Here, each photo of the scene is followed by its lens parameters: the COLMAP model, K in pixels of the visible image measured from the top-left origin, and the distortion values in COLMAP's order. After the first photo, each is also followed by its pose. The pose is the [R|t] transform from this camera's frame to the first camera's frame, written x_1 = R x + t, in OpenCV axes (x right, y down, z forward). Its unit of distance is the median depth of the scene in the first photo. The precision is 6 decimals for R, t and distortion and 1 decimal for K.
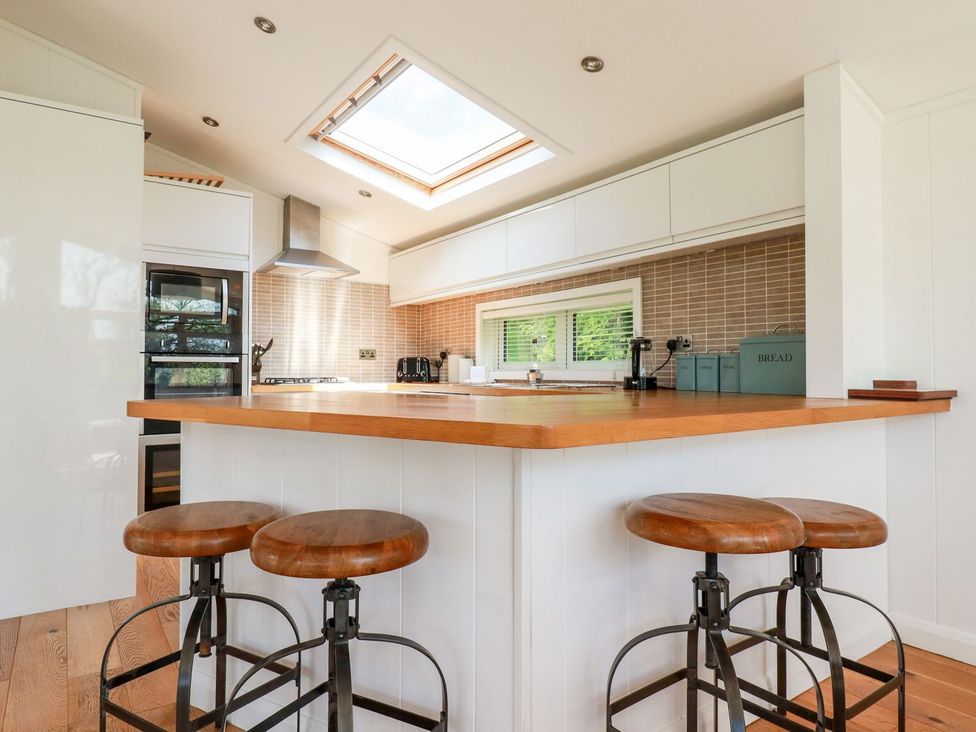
lens RADIAL K [[603.3, 0, 488.0], [0, 603.3, 366.0], [0, 0, 1]] dist [-0.000451, 0.000154]
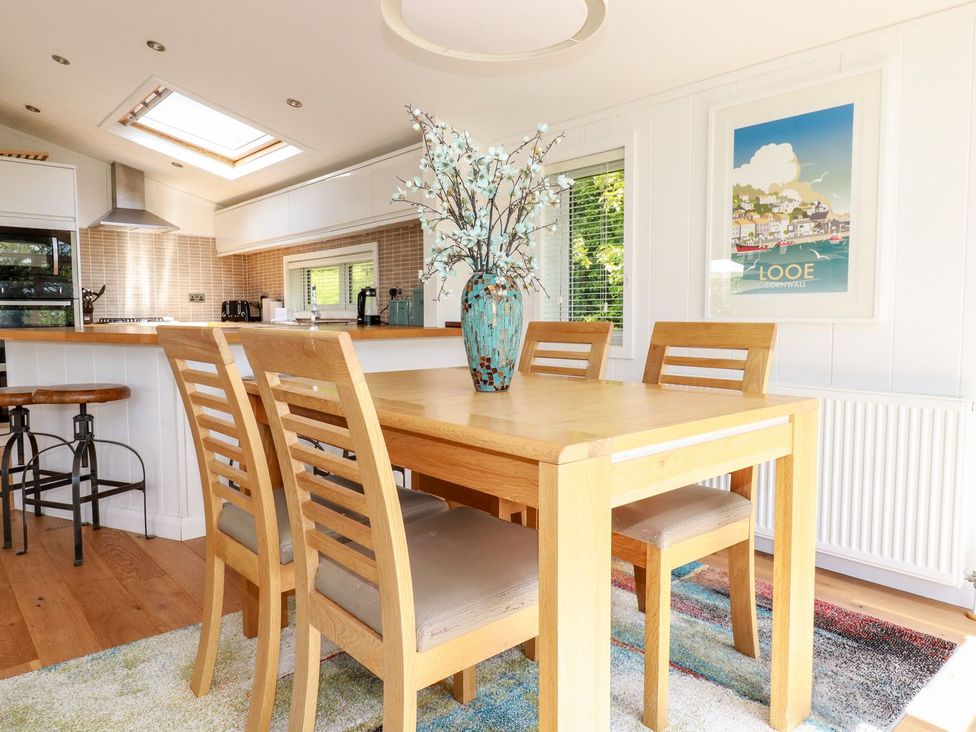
lens RADIAL K [[659.0, 0, 488.0], [0, 659.0, 366.0], [0, 0, 1]] dist [-0.000435, -0.001624]
pose [[0.994028, -0.012354, 0.108424, 0.265737], [0.002649, 0.996010, 0.089201, -0.000293], [-0.109093, -0.088381, 0.990095, -0.406916]]
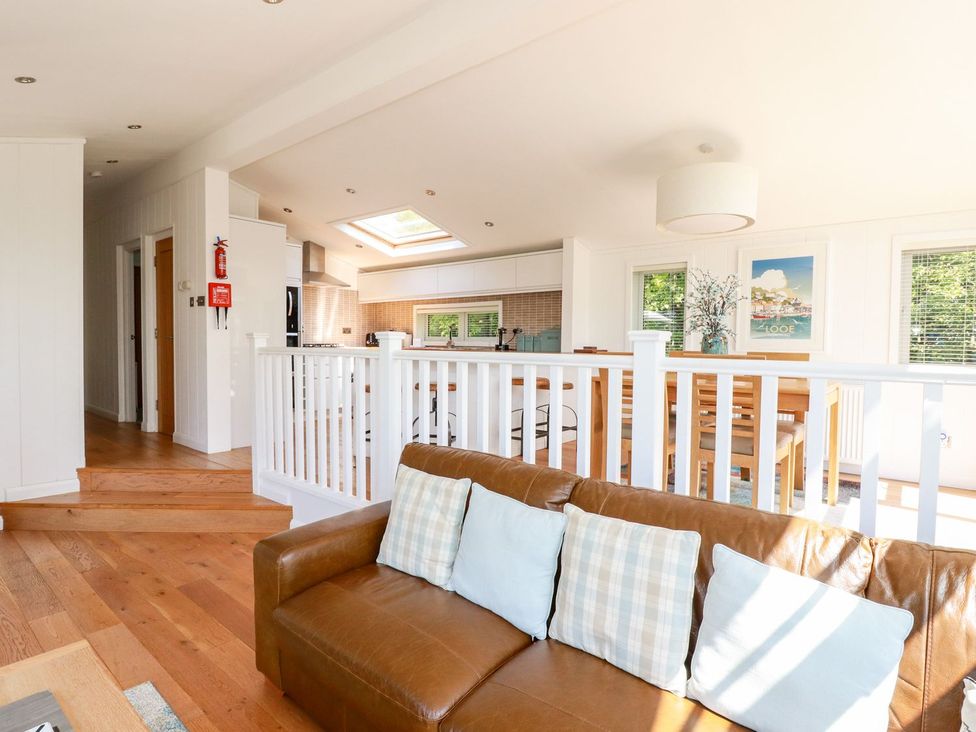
lens RADIAL K [[512.2, 0, 491.6], [0, 512.2, 364.8], [0, 0, 1]] dist [-0.001494, -0.015507]
pose [[0.962375, -0.002618, 0.271712, -0.238921], [-0.012946, 0.998376, 0.055471, -0.010218], [-0.271416, -0.056901, 0.960779, -0.660460]]
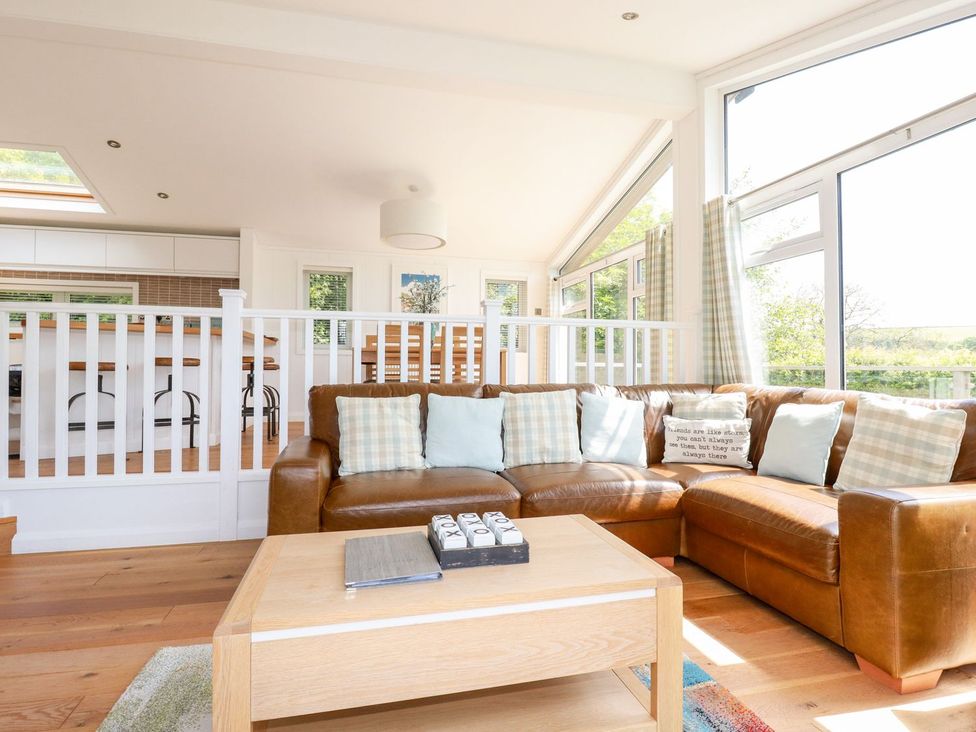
lens RADIAL K [[512.2, 0, 491.6], [0, 512.2, 364.8], [0, 0, 1]] dist [-0.001494, -0.015507]
pose [[0.351146, 0.004394, 0.936311, -0.709860], [-0.017003, 0.999854, 0.001684, 0.079447], [-0.936166, -0.016511, 0.351169, -0.529558]]
